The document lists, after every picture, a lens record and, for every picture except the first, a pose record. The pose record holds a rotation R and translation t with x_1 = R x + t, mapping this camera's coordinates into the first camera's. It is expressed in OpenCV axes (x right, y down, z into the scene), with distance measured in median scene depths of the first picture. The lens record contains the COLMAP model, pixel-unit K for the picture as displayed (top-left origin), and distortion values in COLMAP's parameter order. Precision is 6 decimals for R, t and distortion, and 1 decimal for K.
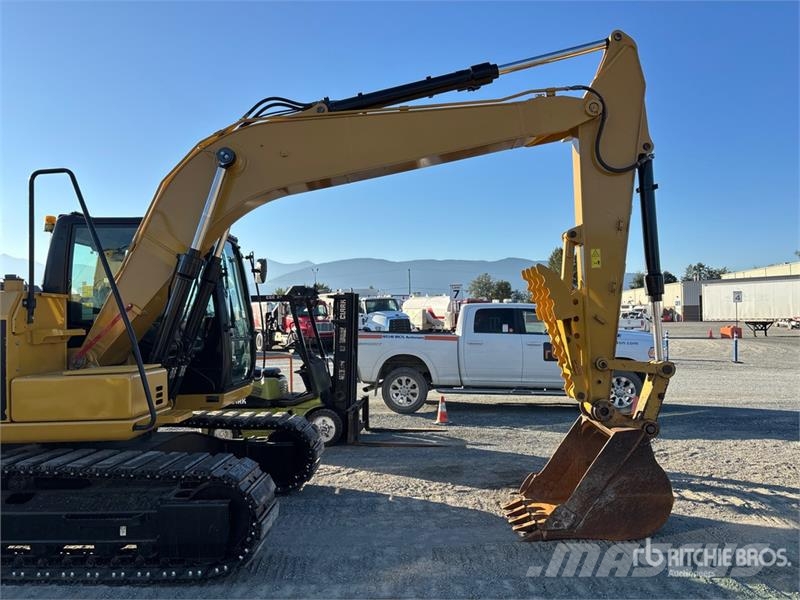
lens RADIAL K [[758.4, 0, 400.0], [0, 758.4, 300.0], [0, 0, 1]] dist [0.036383, -0.012002]
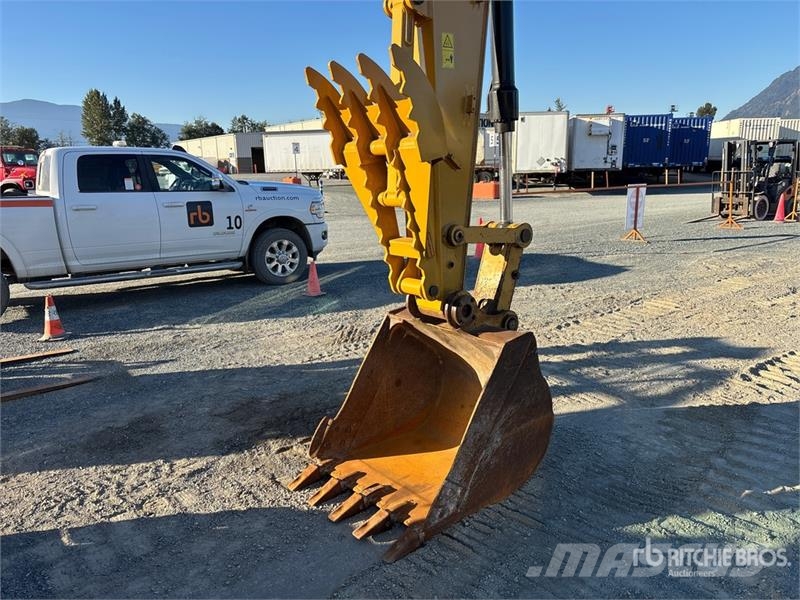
lens RADIAL K [[613.3, 0, 400.2], [0, 613.3, 303.4], [0, 0, 1]] dist [0.018684, -0.005361]
pose [[0.738953, -0.157963, 0.654978, -0.063668], [0.003381, 0.972985, 0.230843, 0.014579], [-0.673749, -0.168367, 0.719524, 0.419255]]
